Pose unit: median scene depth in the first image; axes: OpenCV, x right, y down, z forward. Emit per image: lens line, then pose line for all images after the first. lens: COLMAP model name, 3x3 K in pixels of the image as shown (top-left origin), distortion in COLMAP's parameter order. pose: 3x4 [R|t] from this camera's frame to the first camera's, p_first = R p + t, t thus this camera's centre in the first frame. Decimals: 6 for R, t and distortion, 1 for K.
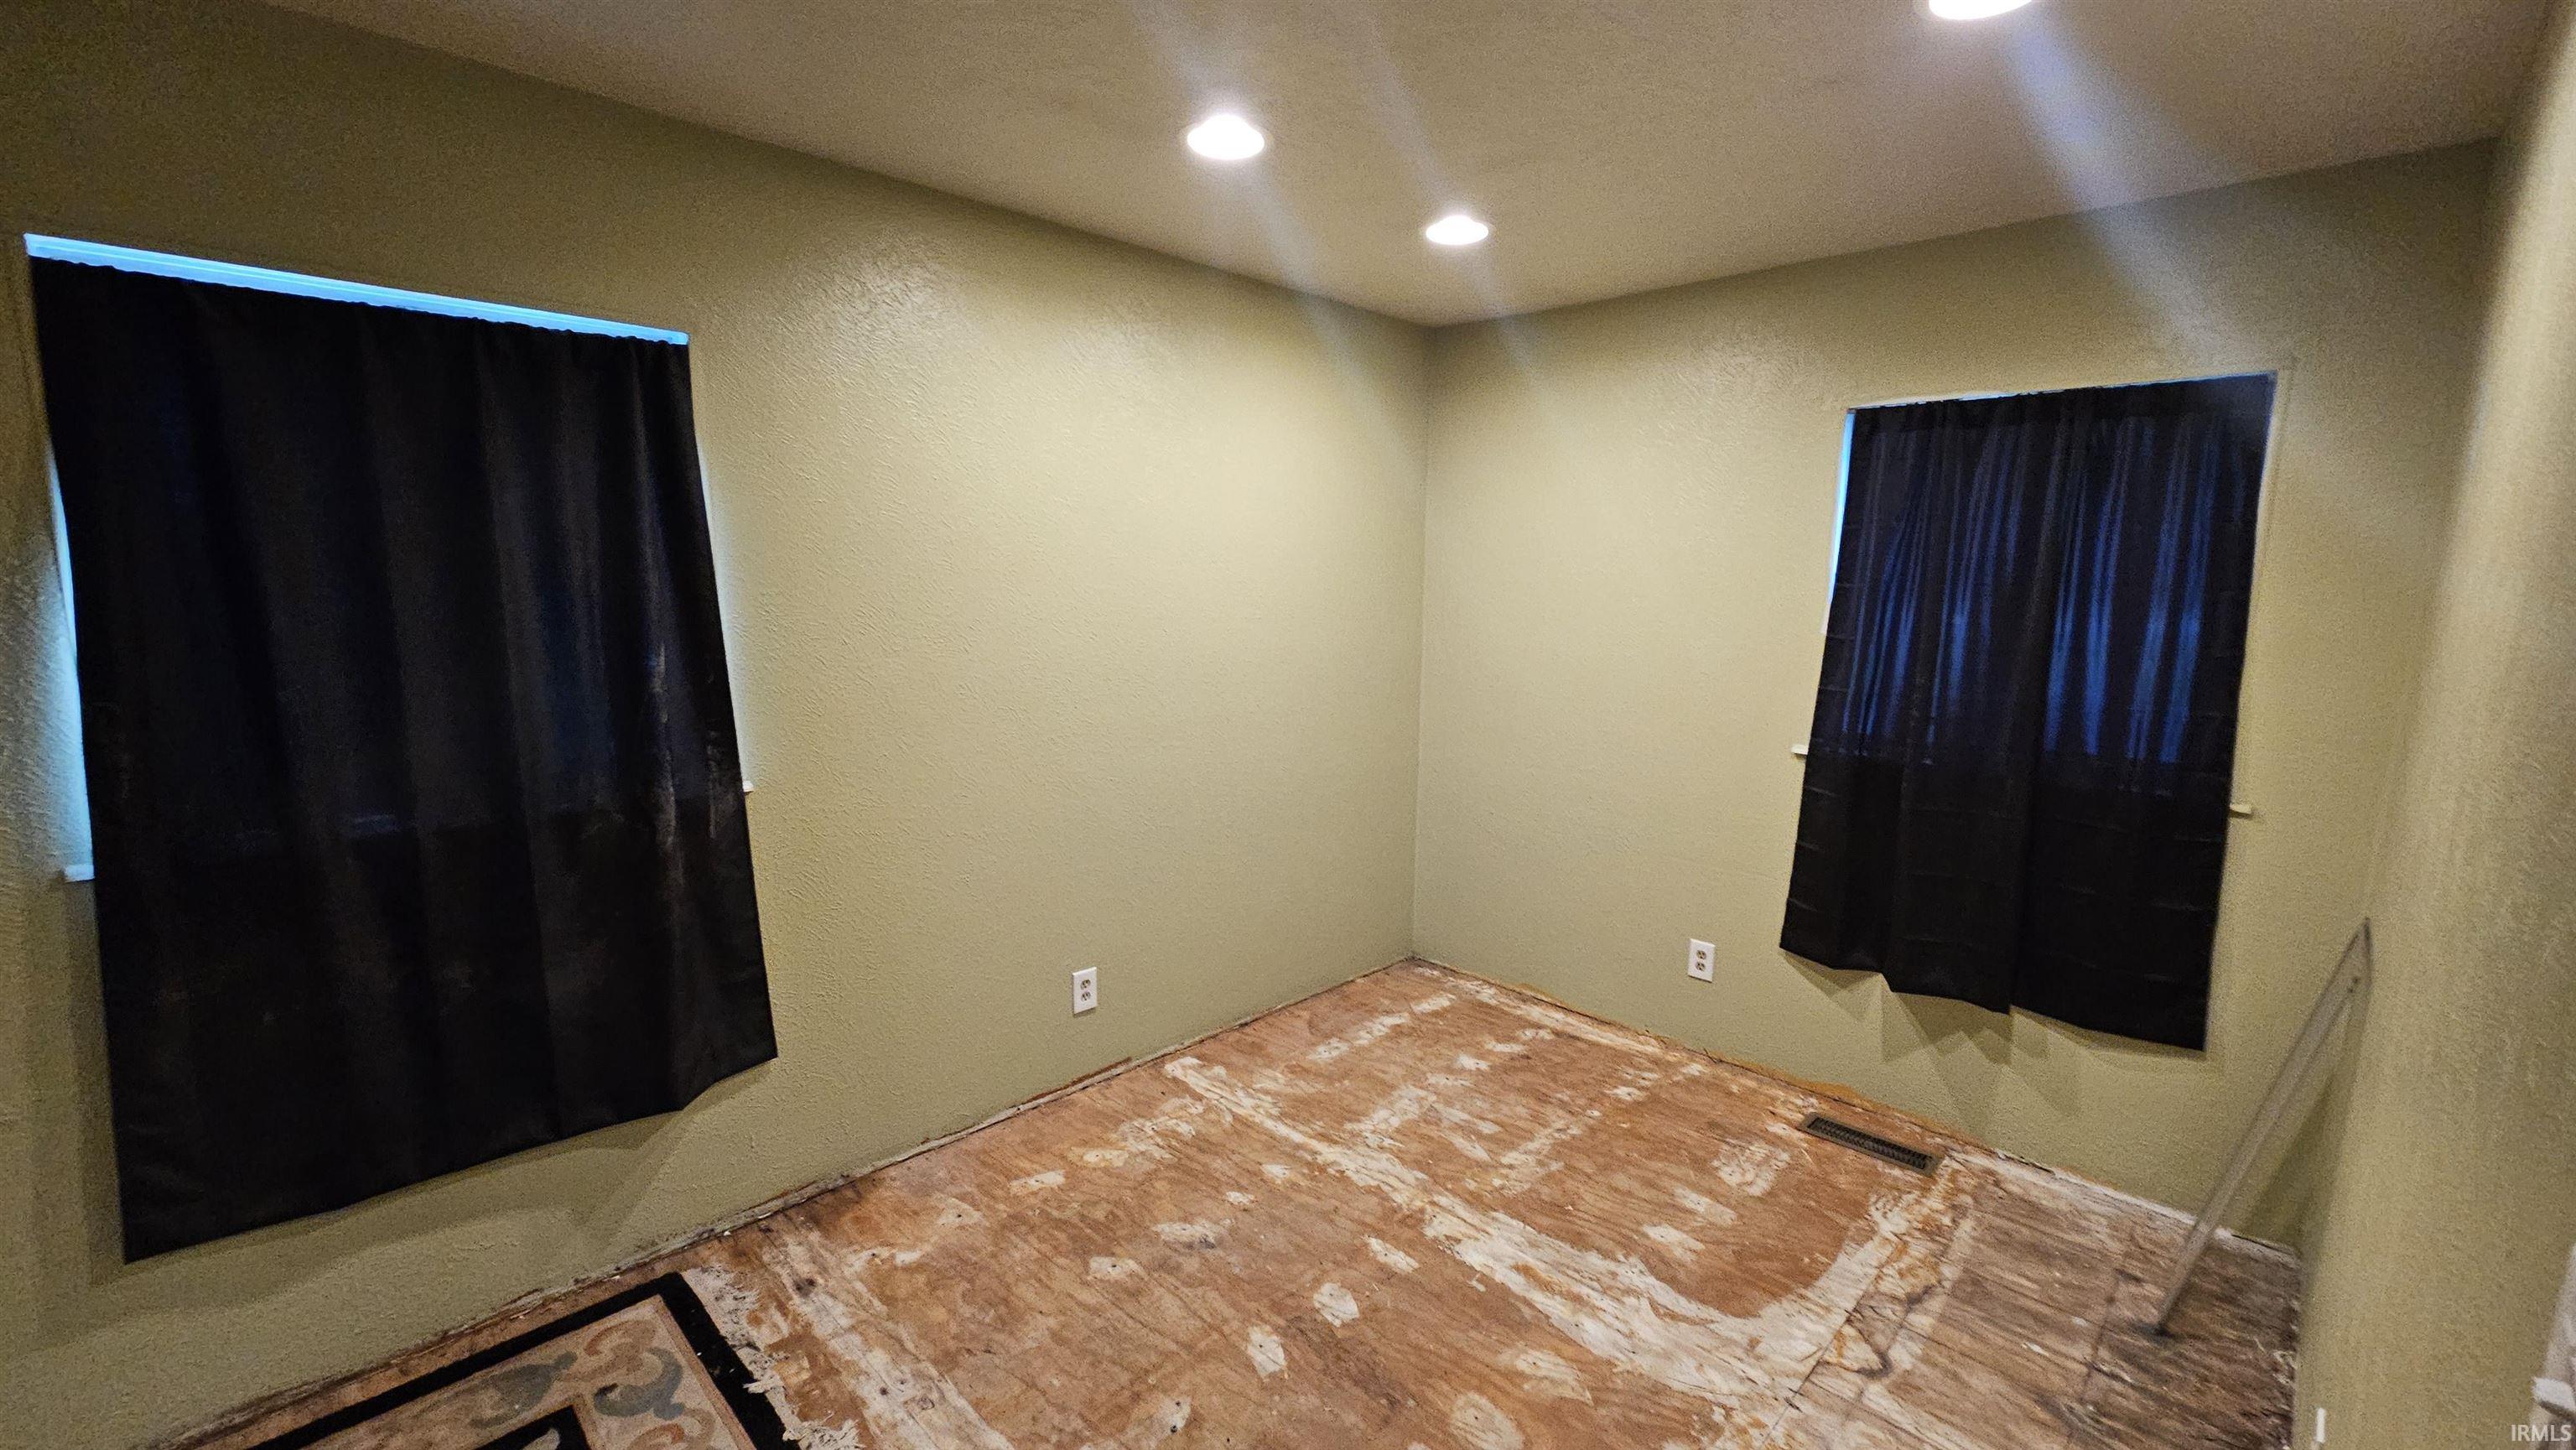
lens RADIAL K [[1055.0, 0, 1286.1], [0, 1055.0, 727.0], [0, 0, 1]] dist [-0.001574, 0.000107]
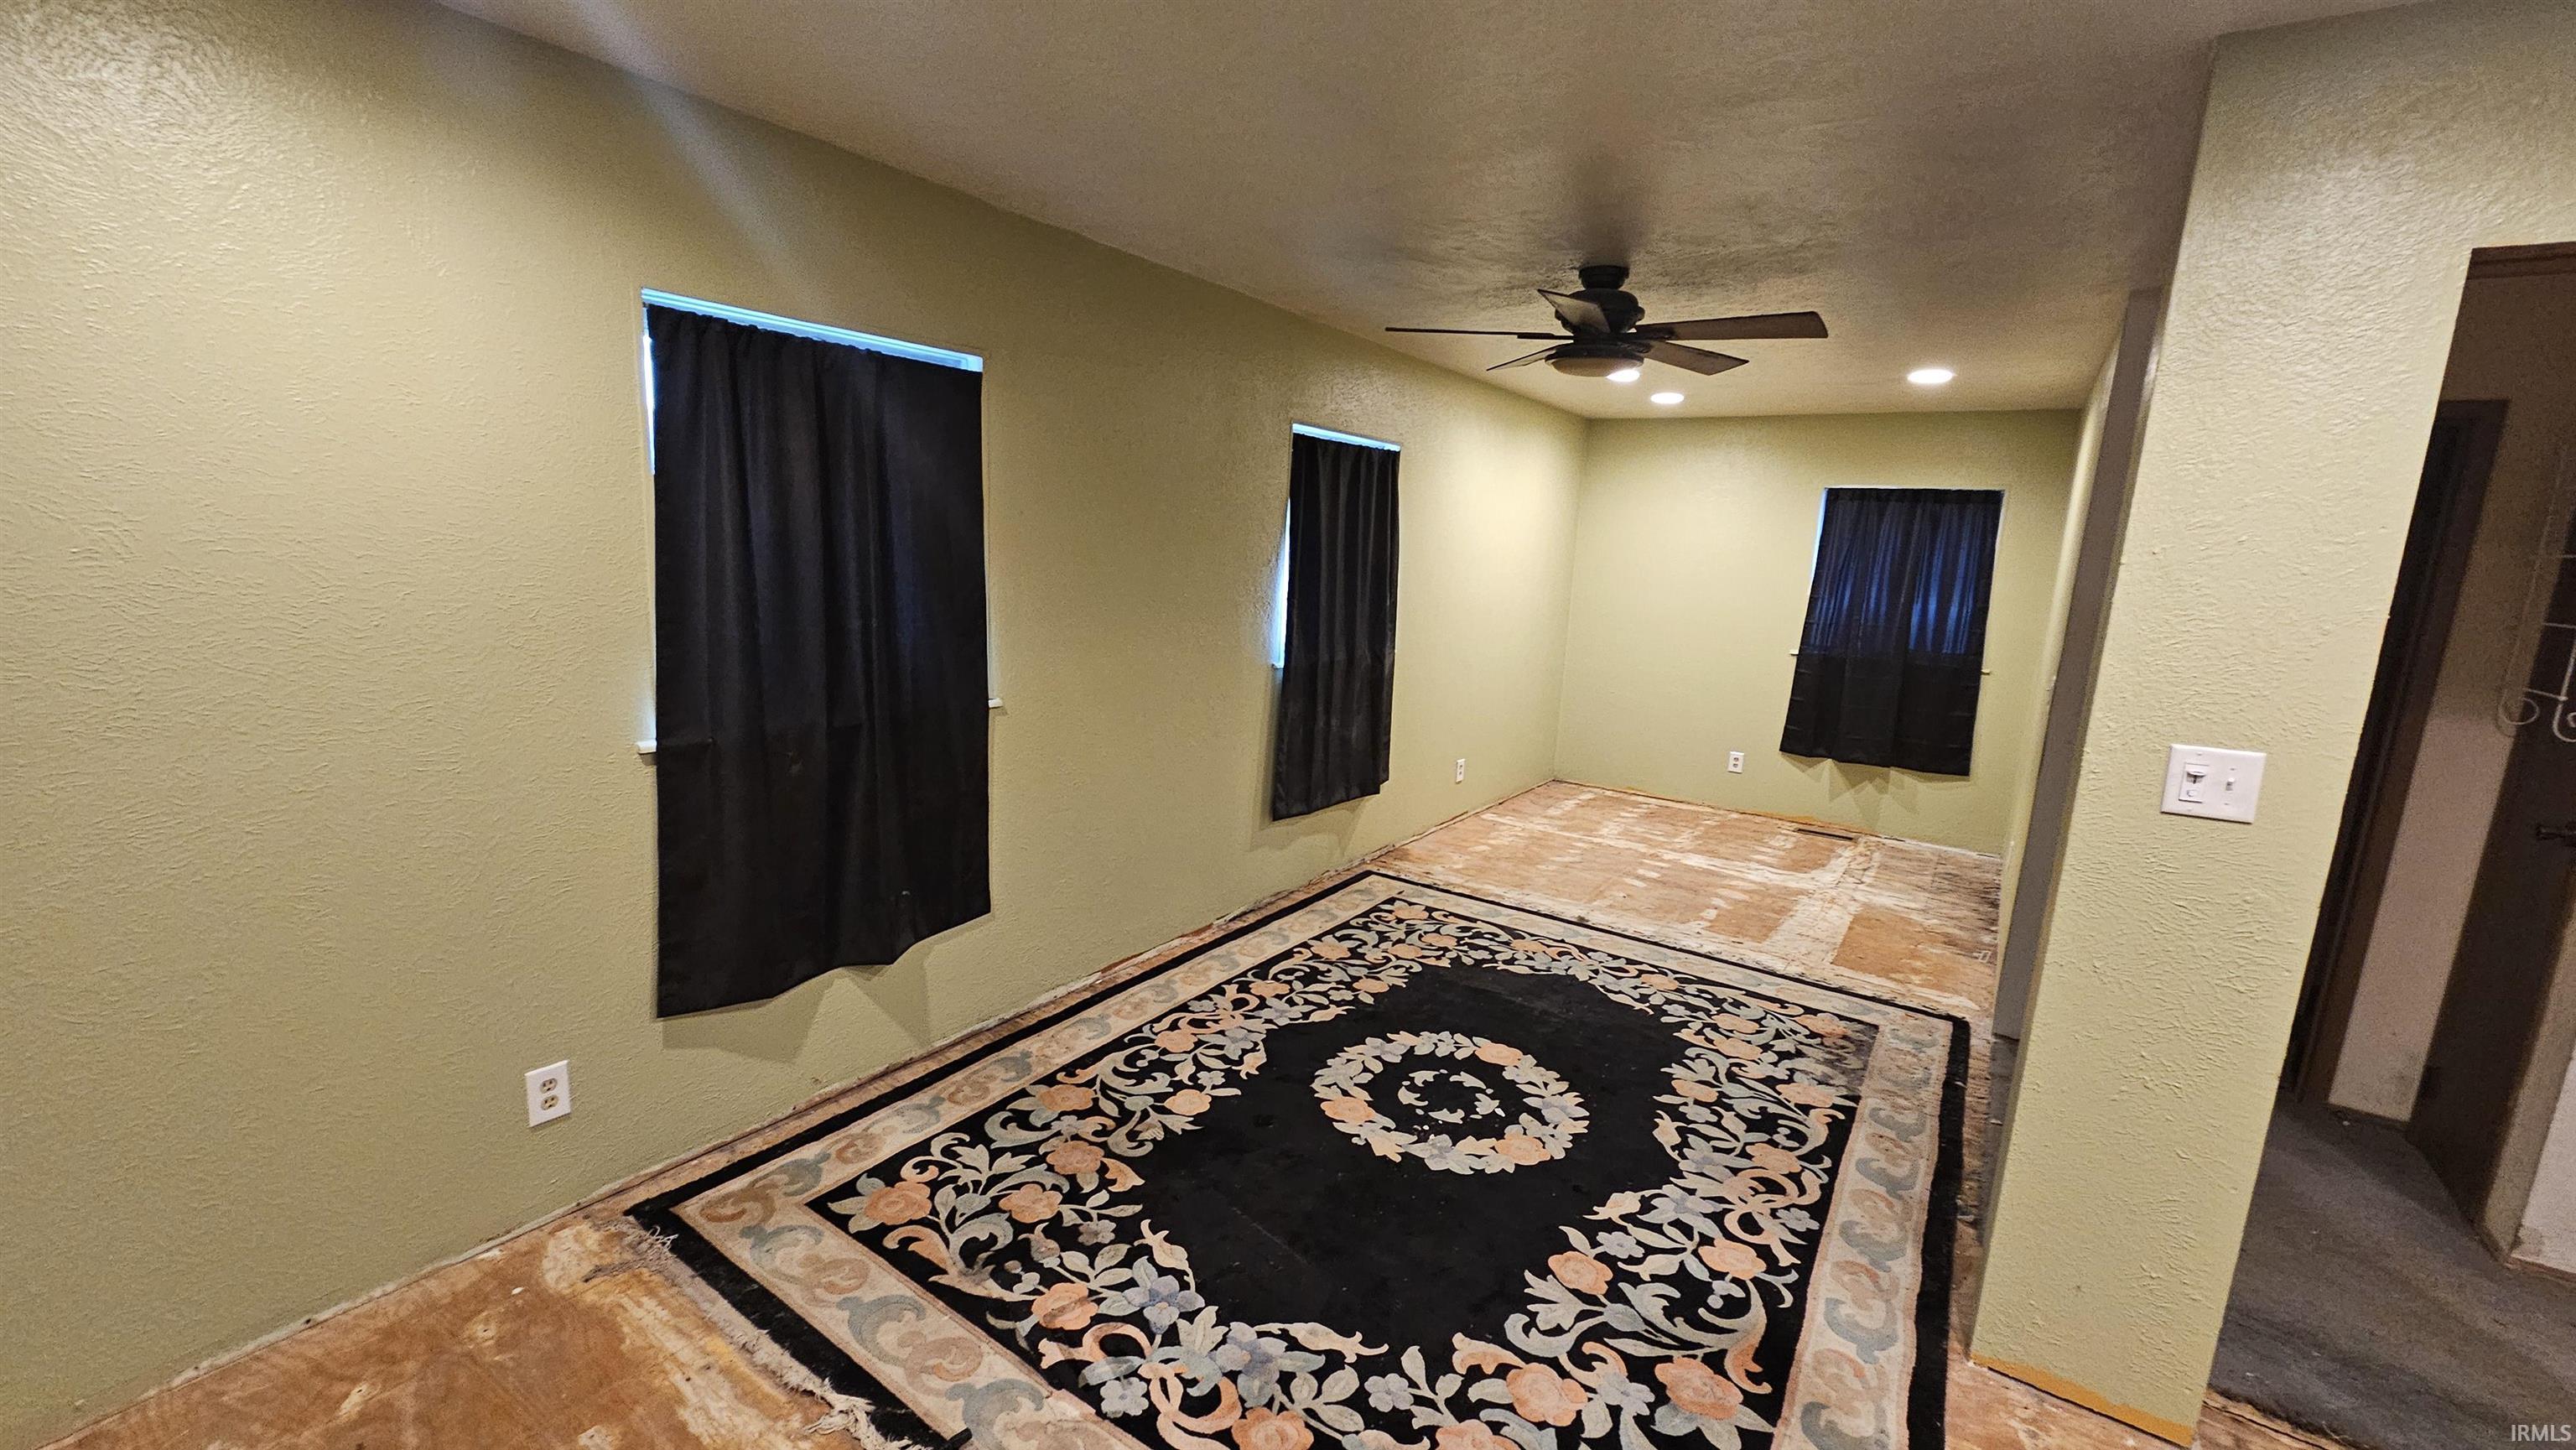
lens RADIAL K [[1049.5, 0, 1279.7], [0, 1049.5, 732.5], [0, 0, 1]] dist [-0.001073, -0.000055]
pose [[0.984365, 0.000611, 0.176141, -1.038069], [-0.006840, 0.999372, 0.034756, 0.138424], [-0.176010, -0.035417, 0.983751, -1.012977]]
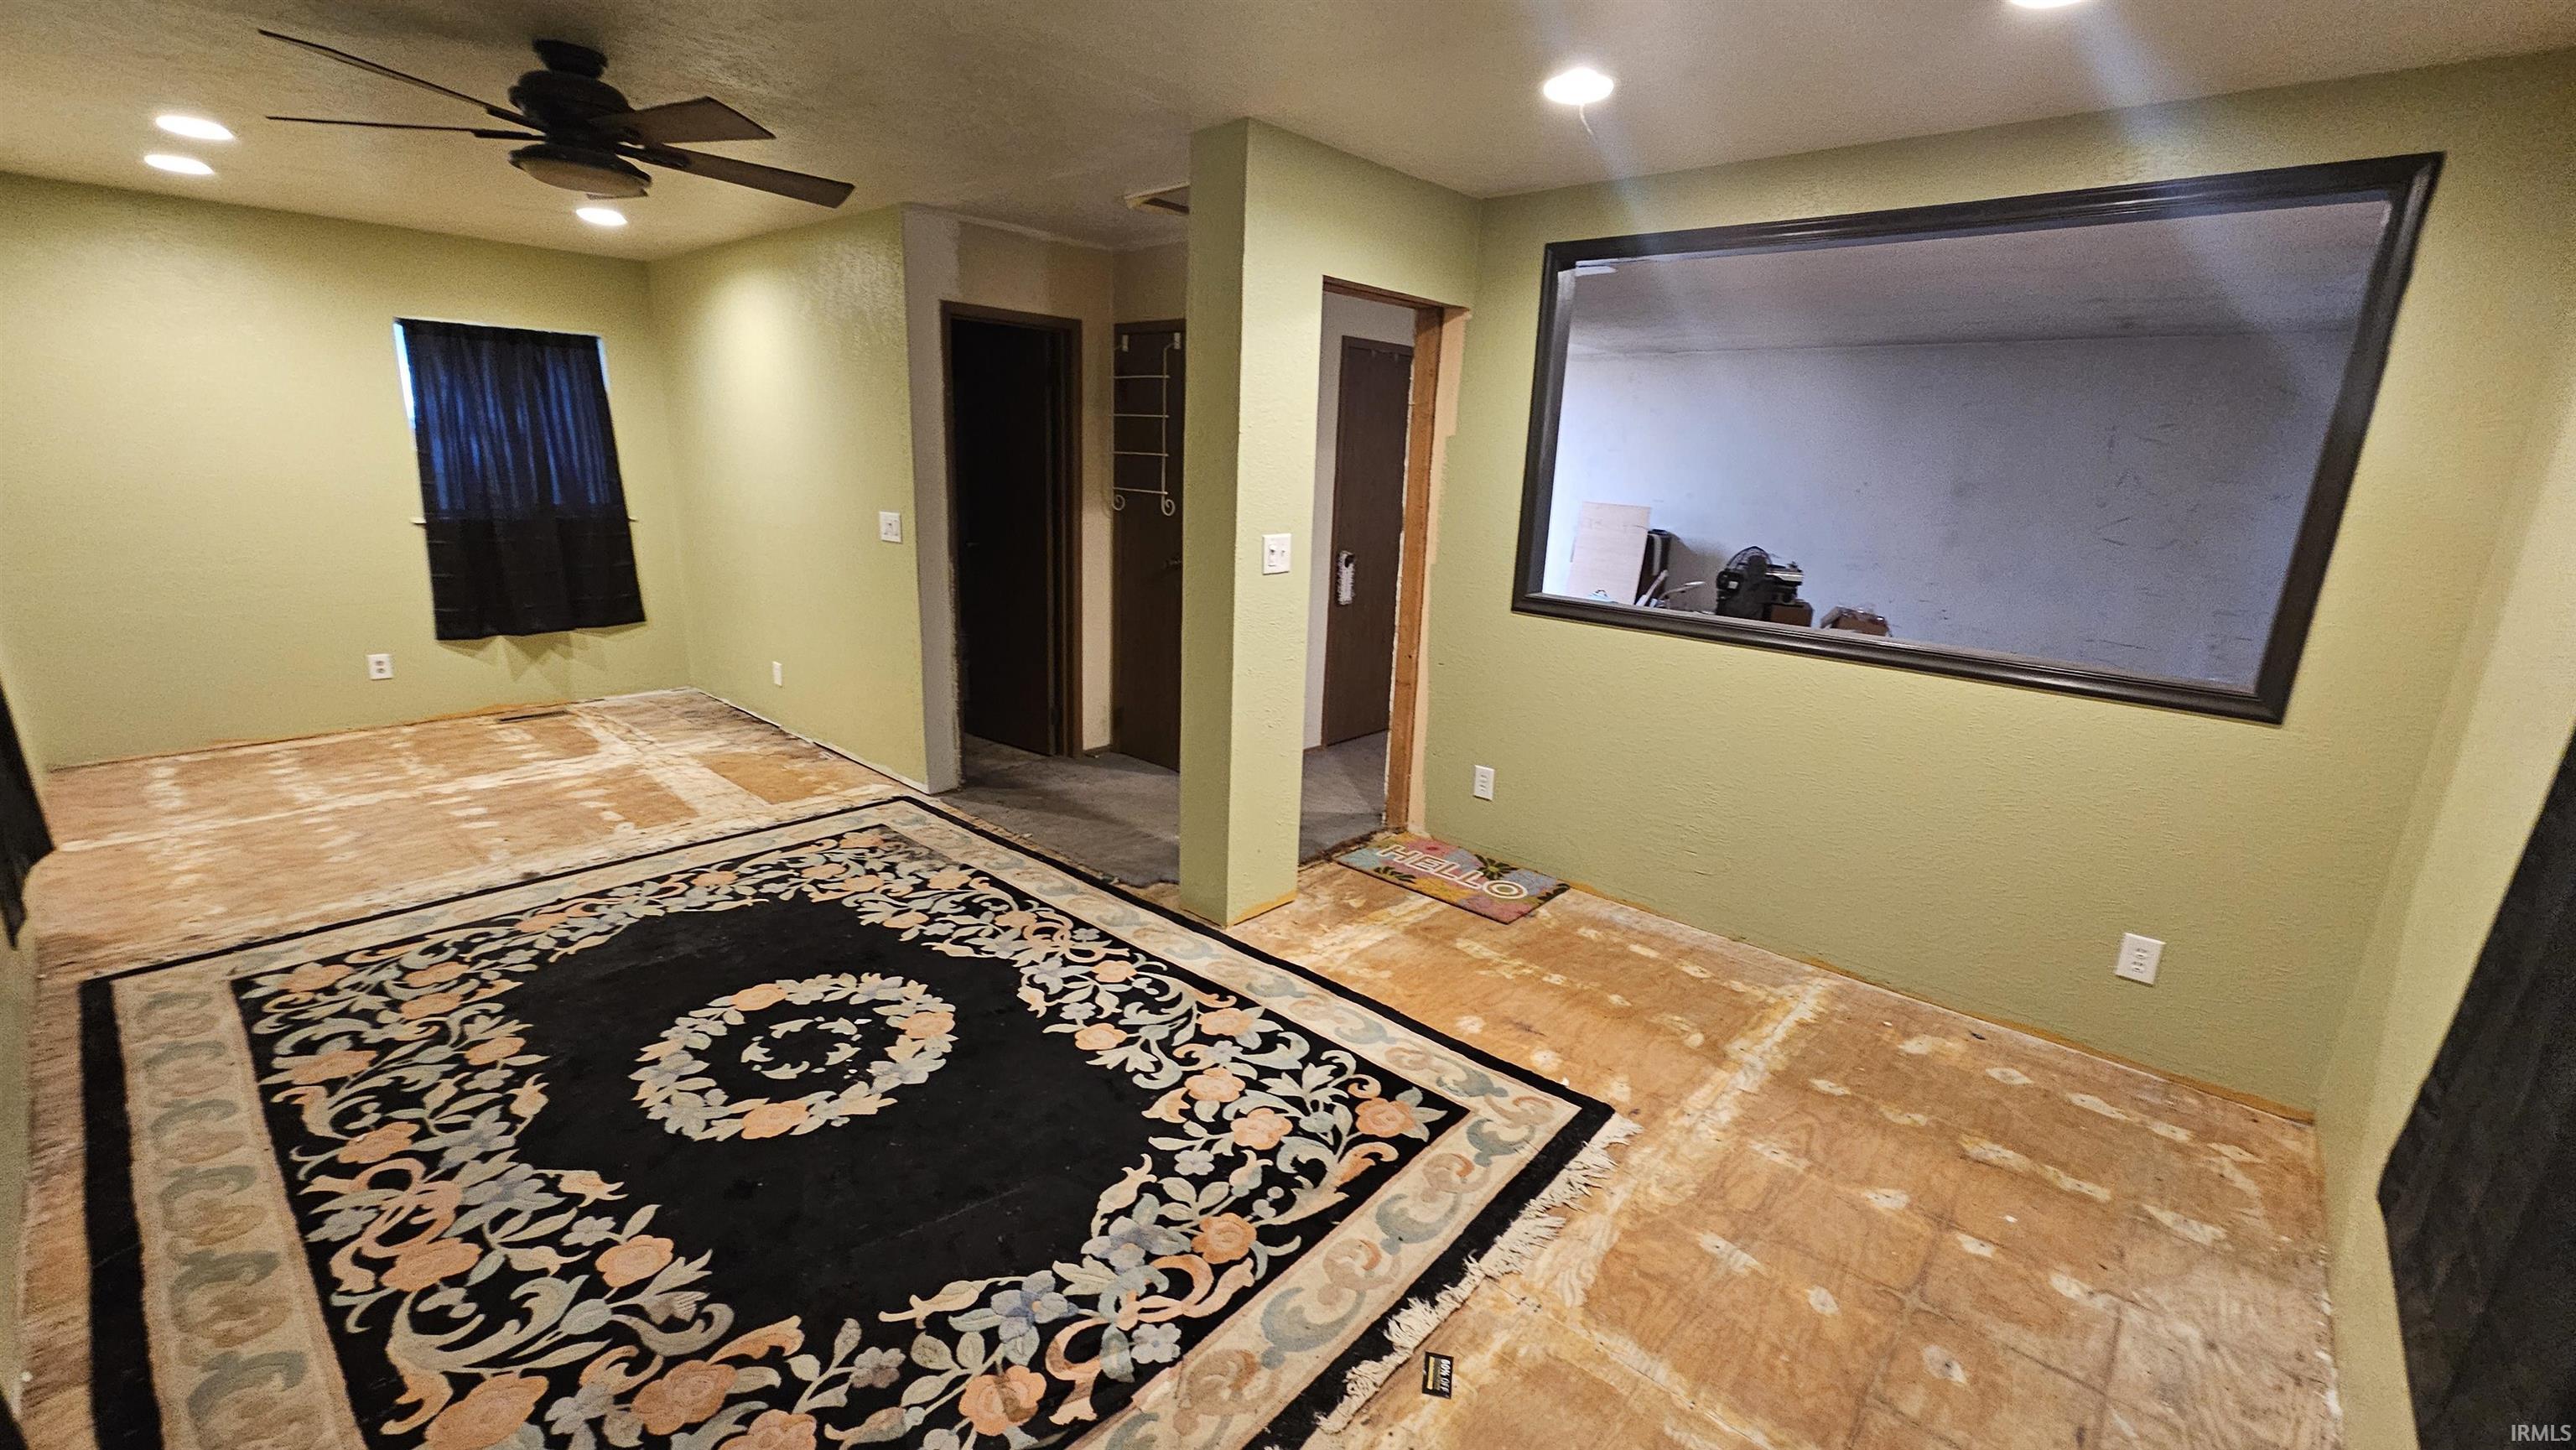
lens RADIAL K [[1060.4, 0, 1288.0], [0, 1060.4, 725.0], [0, 0, 1]] dist [-0.003450, 0.000340]
pose [[-0.052329, -0.267093, 0.962249, -1.615701], [0.114414, 0.955621, 0.271475, 0.041501], [-0.992054, 0.124301, -0.019447, -0.398574]]
